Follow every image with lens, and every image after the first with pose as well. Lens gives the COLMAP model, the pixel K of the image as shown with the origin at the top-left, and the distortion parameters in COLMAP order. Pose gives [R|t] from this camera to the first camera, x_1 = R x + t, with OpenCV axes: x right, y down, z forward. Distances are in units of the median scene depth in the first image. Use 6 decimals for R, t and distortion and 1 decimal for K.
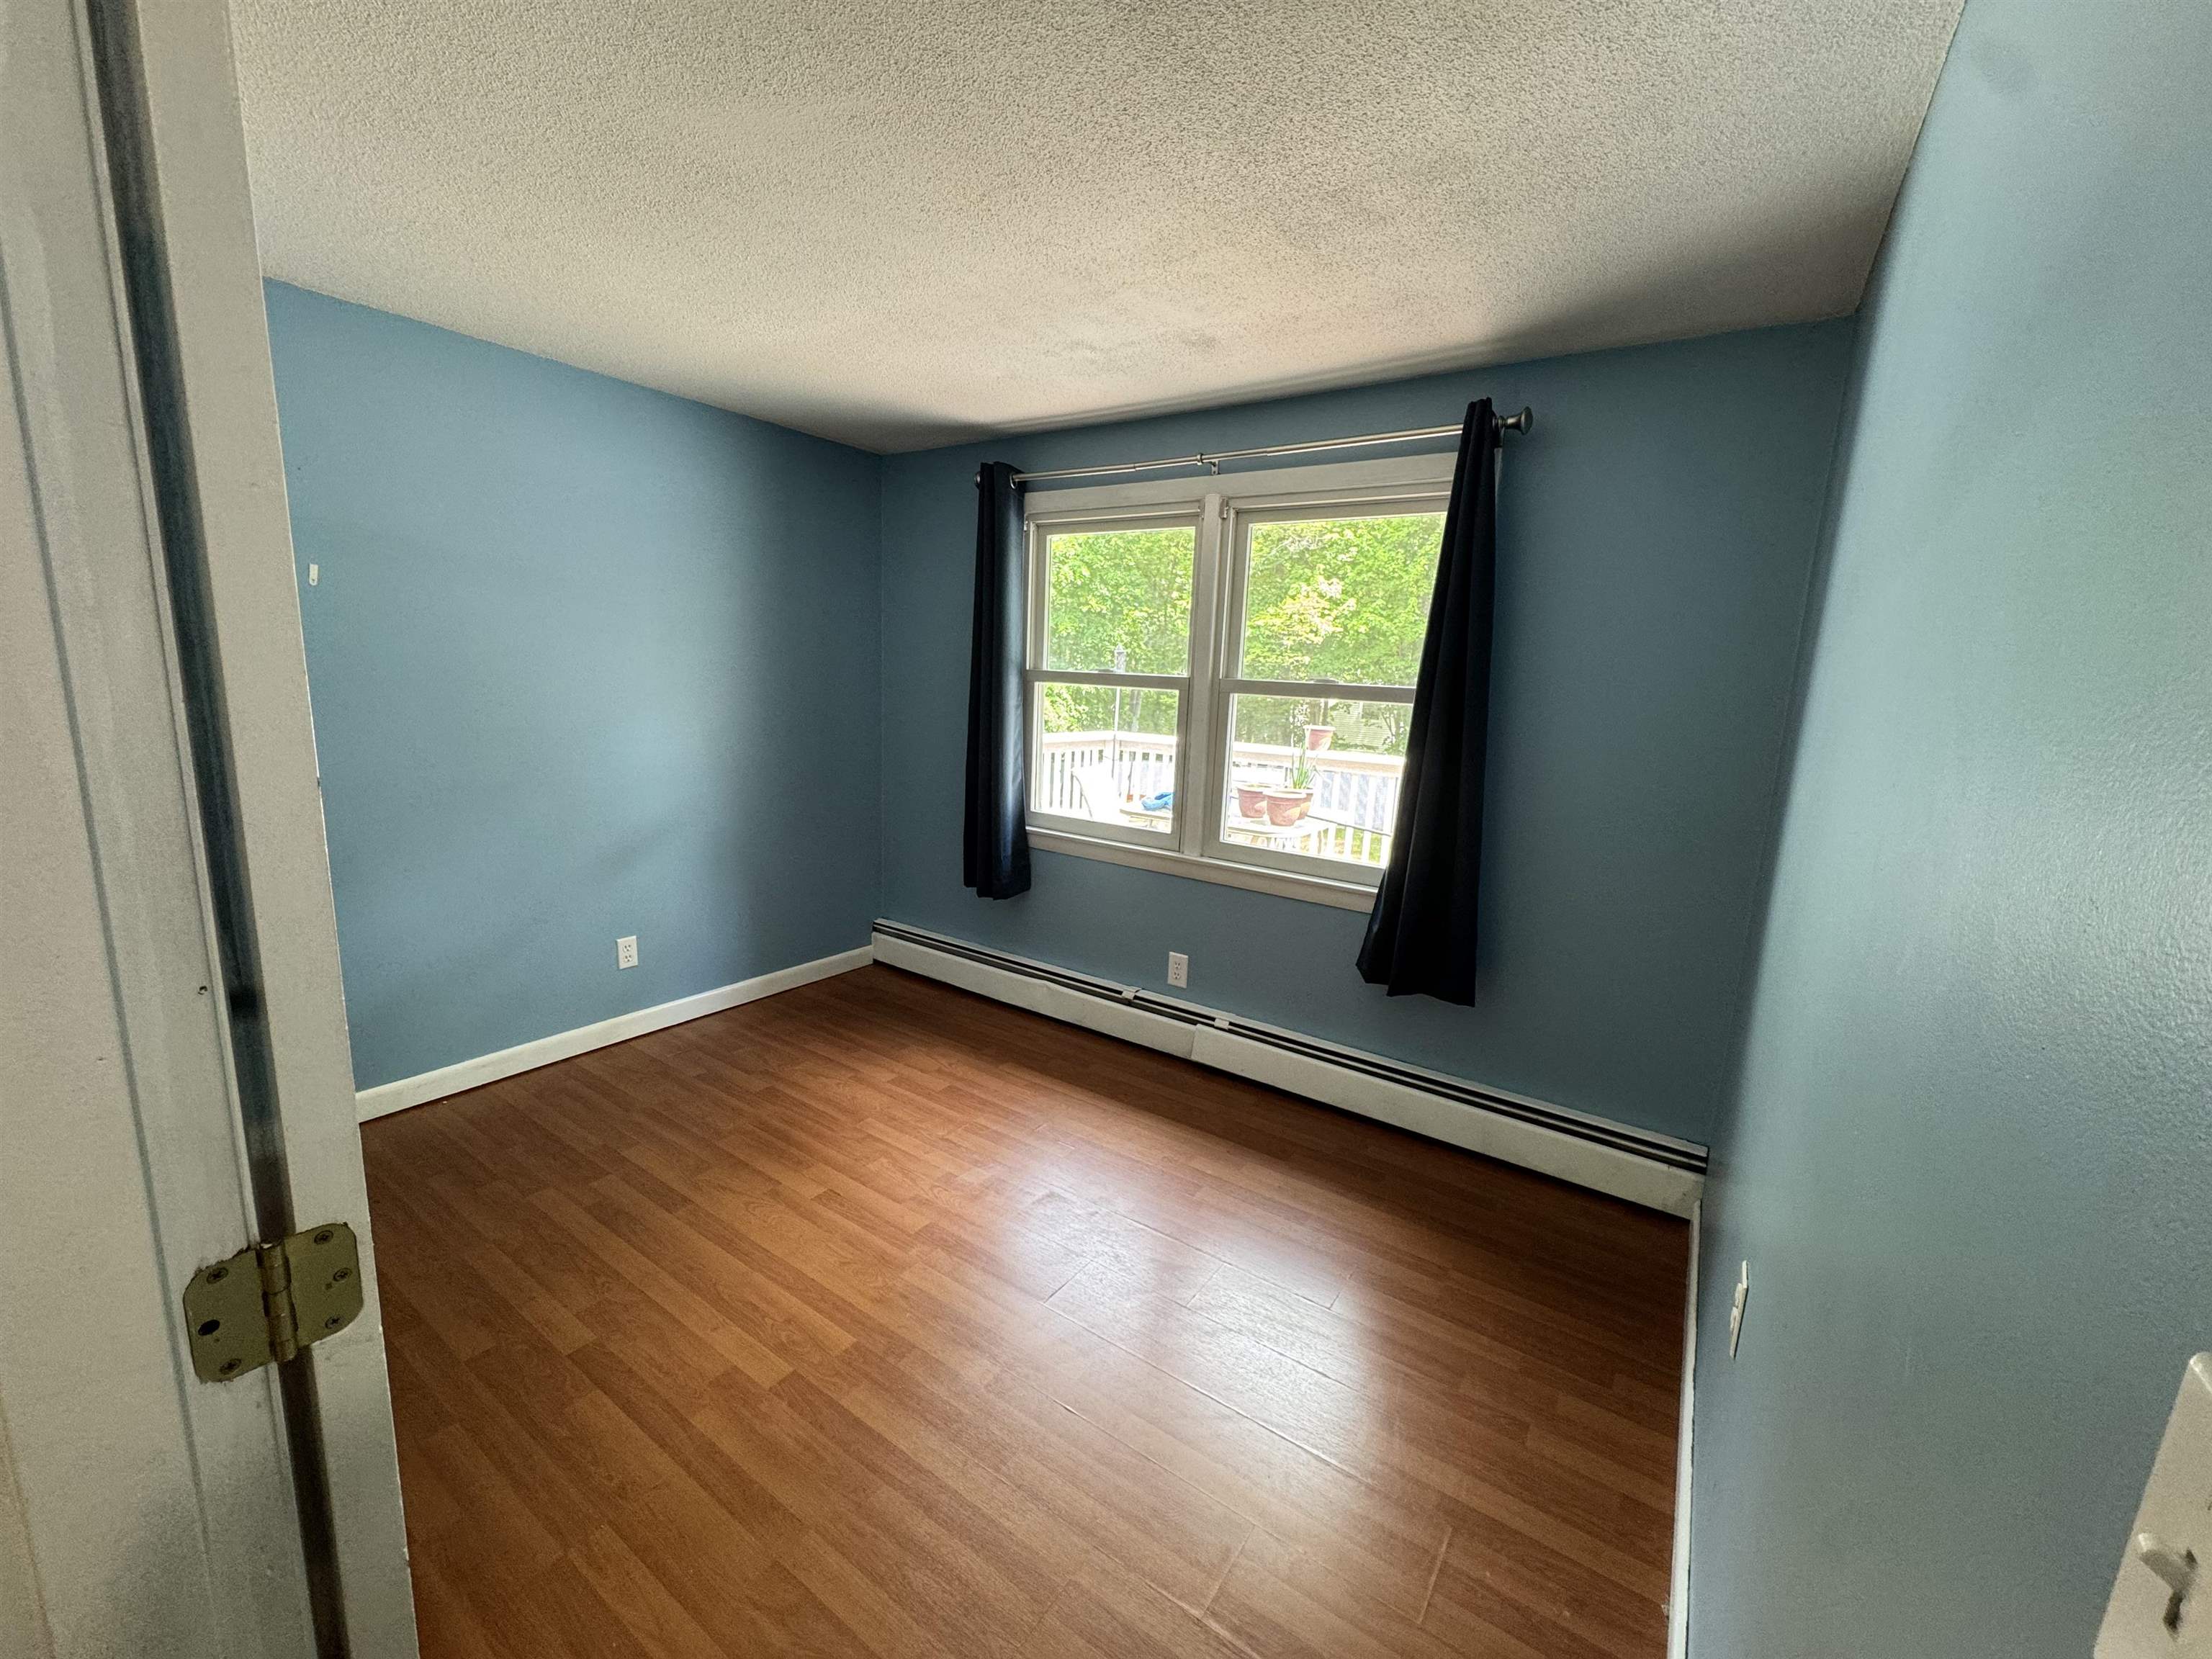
lens RADIAL K [[888.1, 0, 1103.5], [0, 888.1, 828.4], [0, 0, 1]] dist [-0.002442, 0.000093]
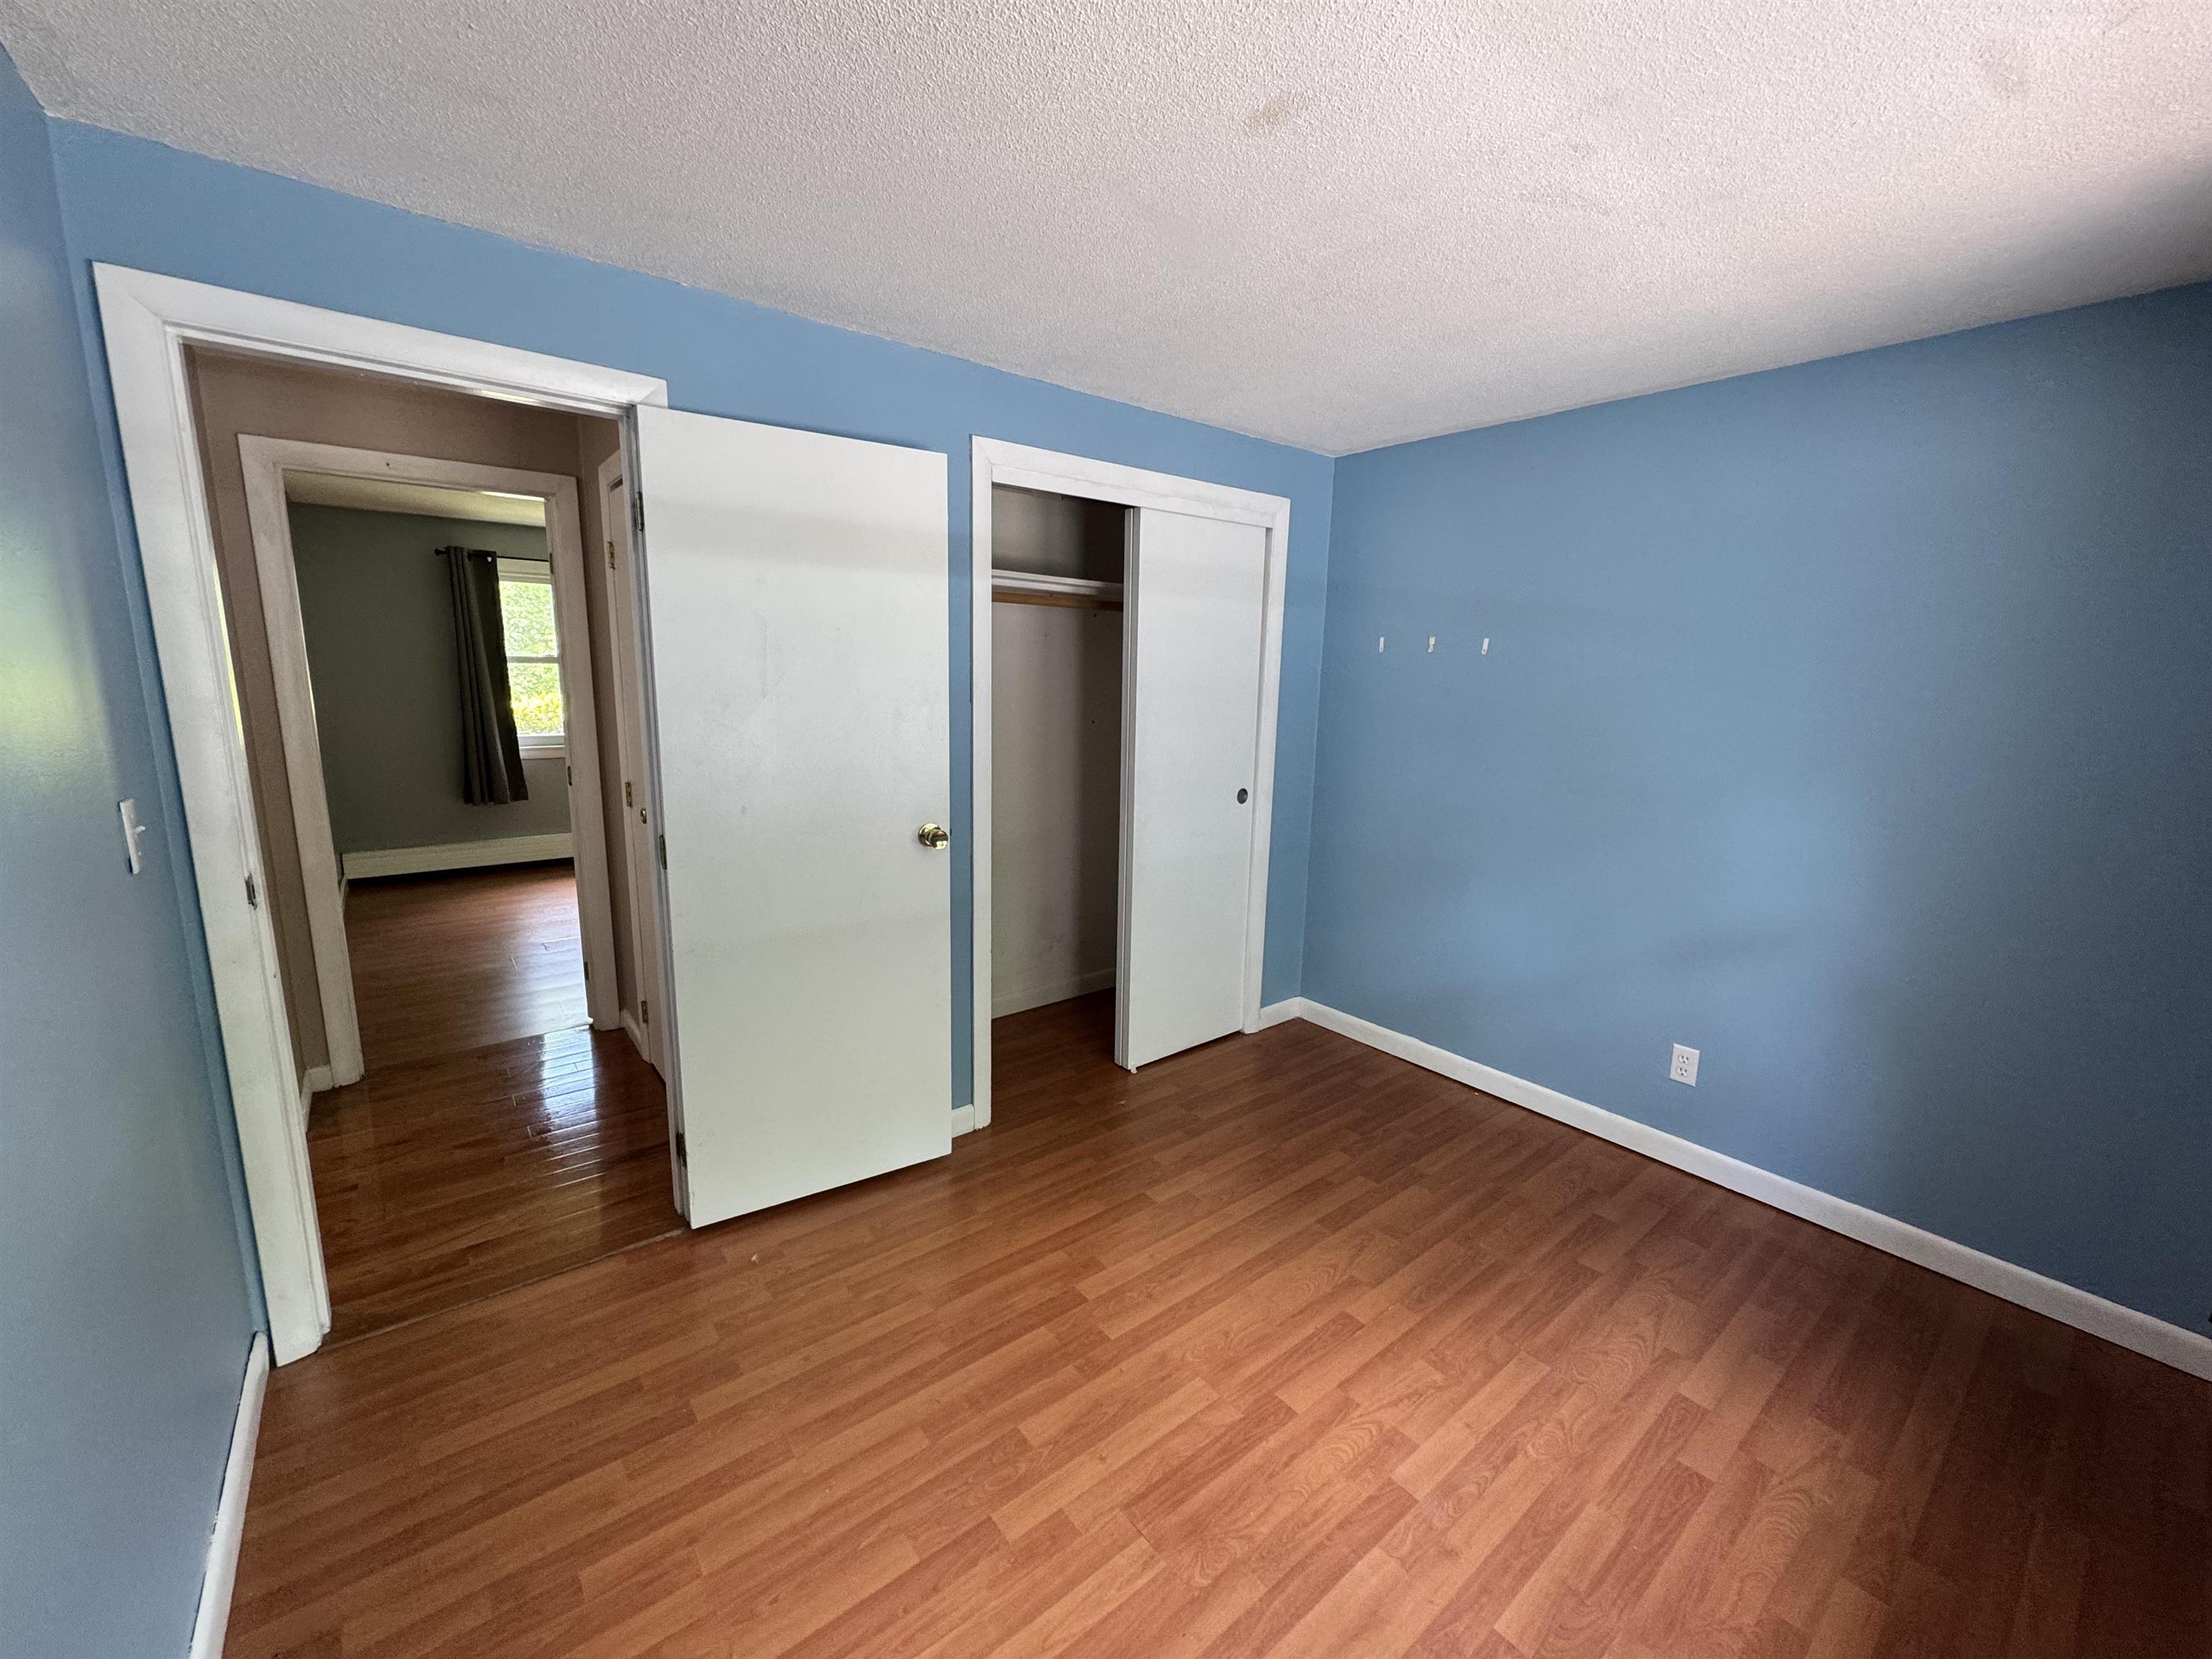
lens RADIAL K [[888.1, 0, 1100.5], [0, 888.1, 849.5], [0, 0, 1]] dist [-0.002442, 0.000093]
pose [[-0.283243, 0.146277, -0.947827, 0.444548], [-0.206671, 0.955770, 0.209264, -0.133719], [0.936515, 0.255161, -0.240484, 0.769953]]
